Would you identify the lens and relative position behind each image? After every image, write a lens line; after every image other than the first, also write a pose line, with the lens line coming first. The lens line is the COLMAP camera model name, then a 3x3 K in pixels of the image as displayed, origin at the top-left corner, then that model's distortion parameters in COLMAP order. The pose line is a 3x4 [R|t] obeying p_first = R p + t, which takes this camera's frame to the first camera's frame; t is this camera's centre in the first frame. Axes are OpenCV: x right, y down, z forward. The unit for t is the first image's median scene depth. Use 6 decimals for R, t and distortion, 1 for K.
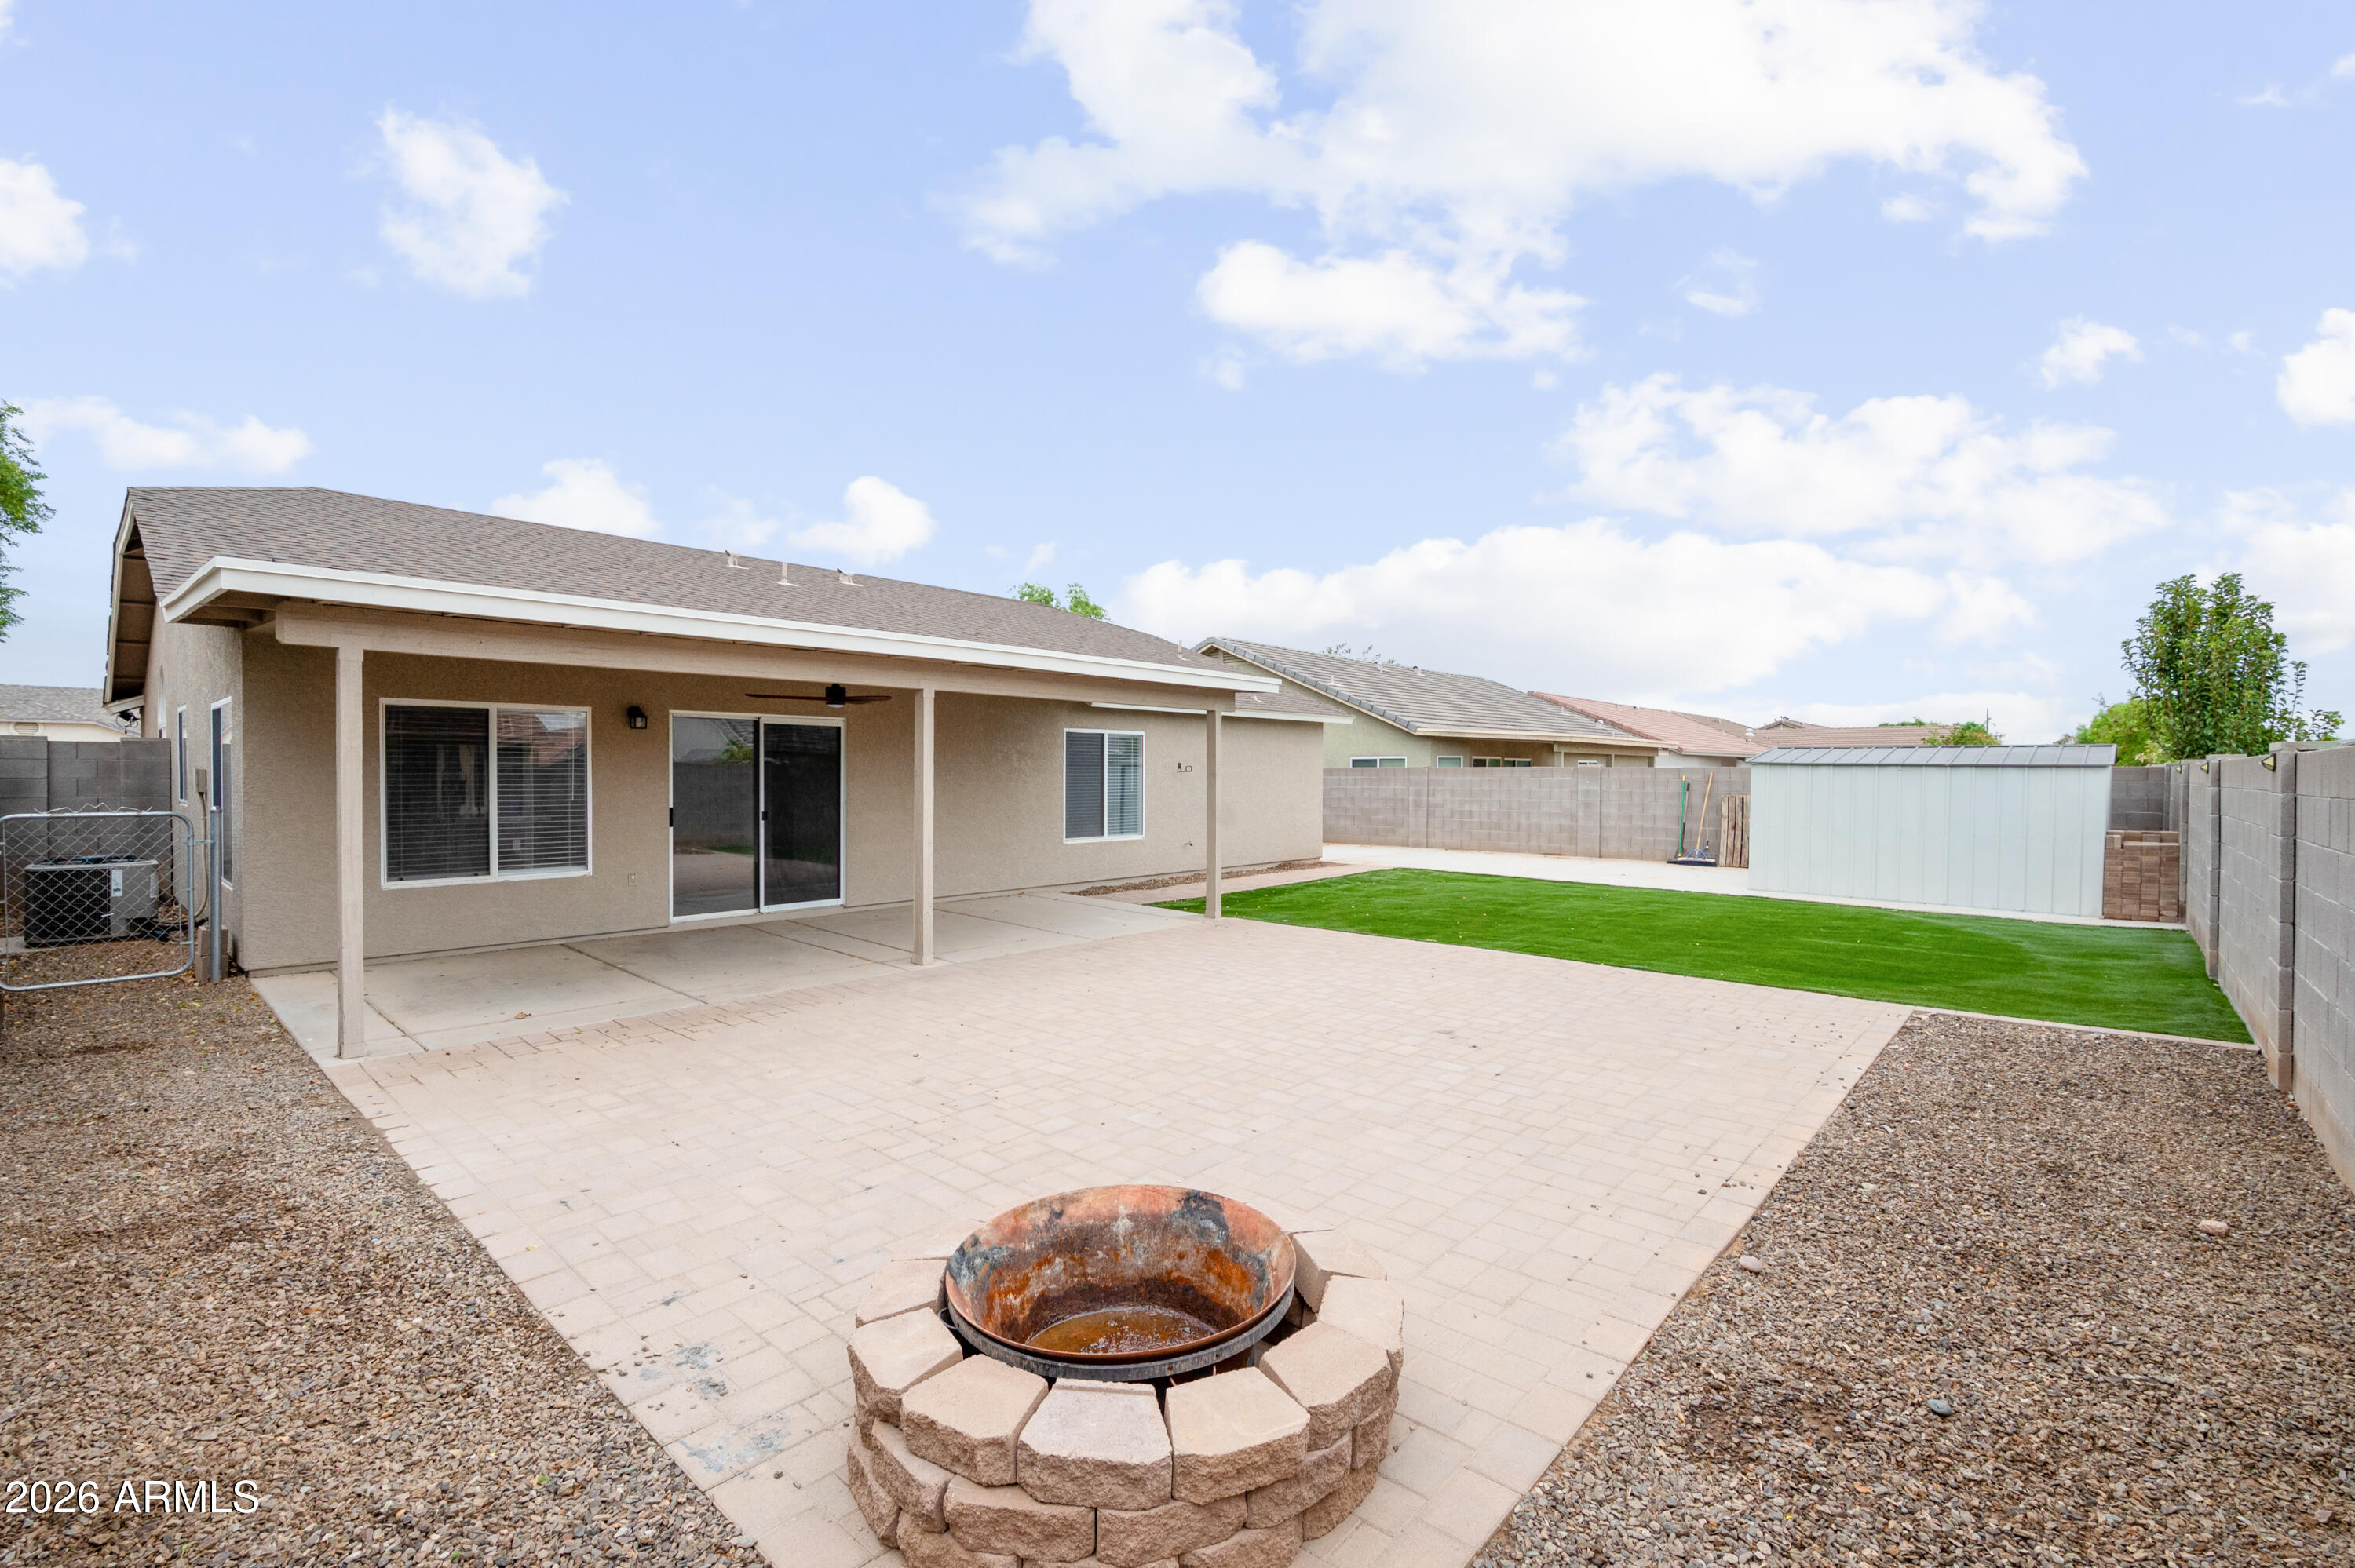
lens RADIAL K [[1013.0, 0, 1177.5], [0, 1013.0, 784.0], [0, 0, 1]] dist [-0.000733, 0.000166]
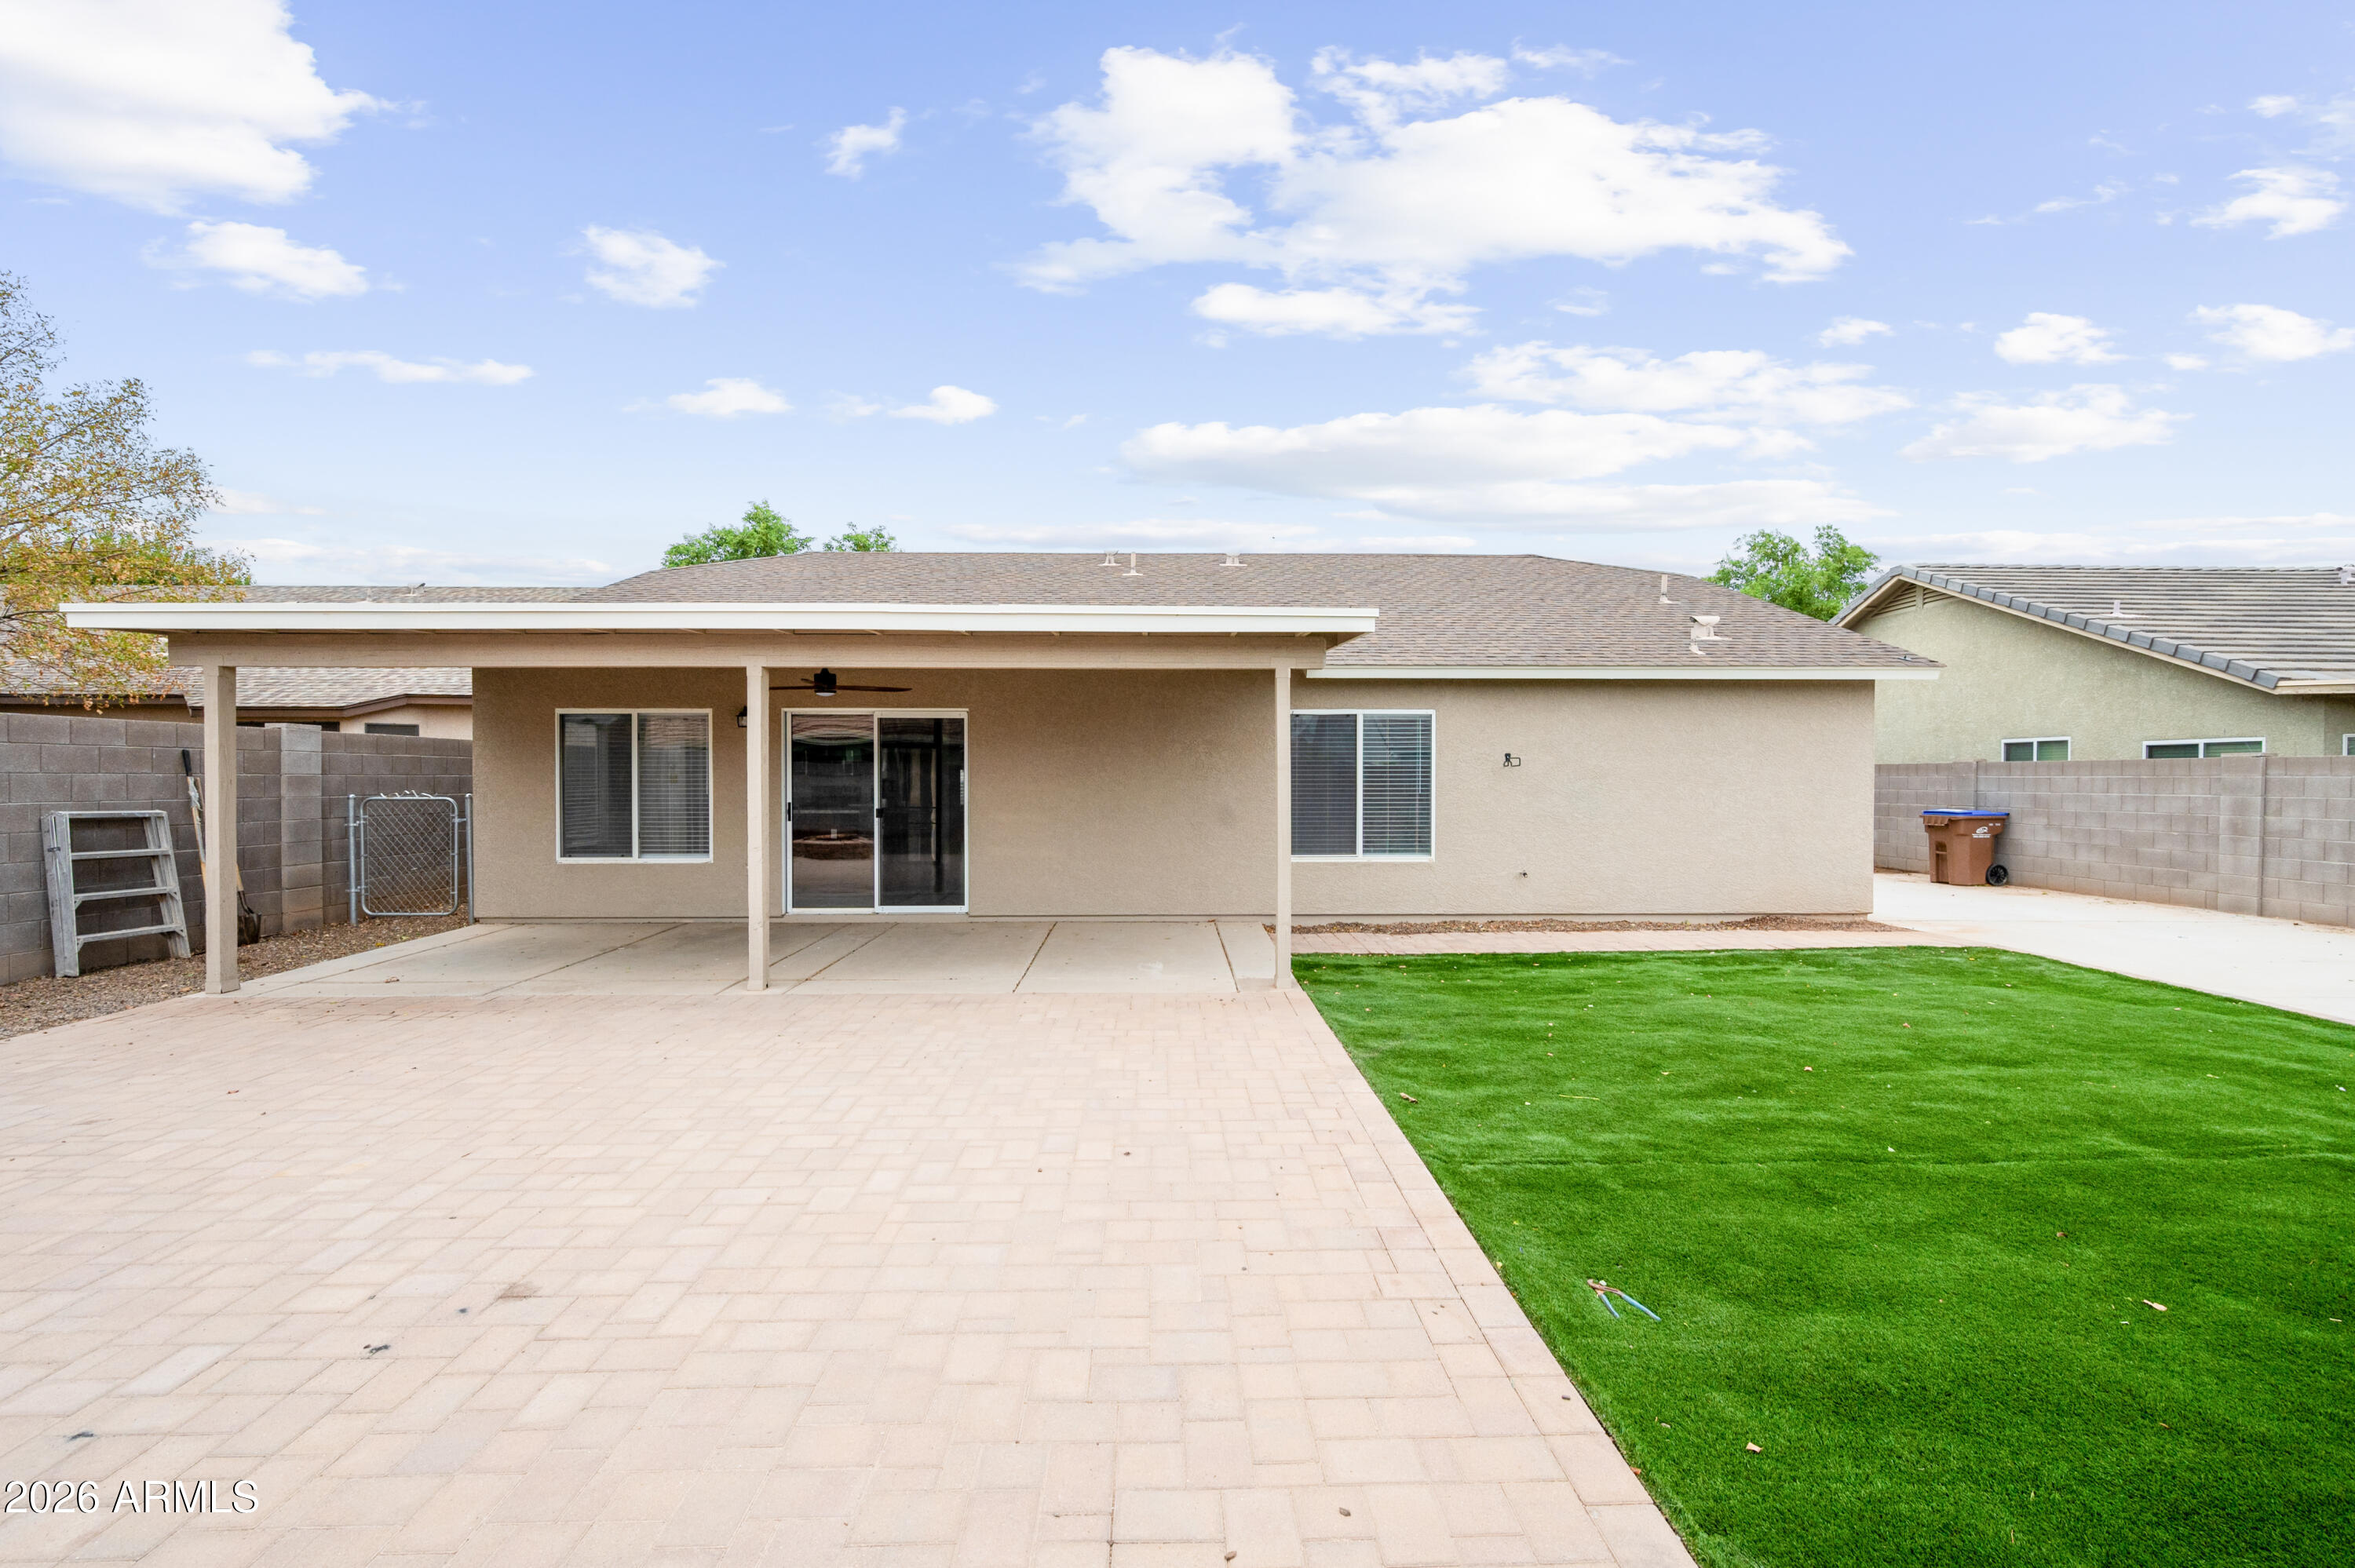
lens RADIAL K [[1013.0, 0, 1177.5], [0, 1013.0, 784.0], [0, 0, 1]] dist [-0.000733, 0.000166]
pose [[0.692099, 0.003597, -0.721794, 0.403433], [-0.006725, 0.999976, -0.001466, 0.002619], [0.721772, 0.005869, 0.692106, 0.439874]]
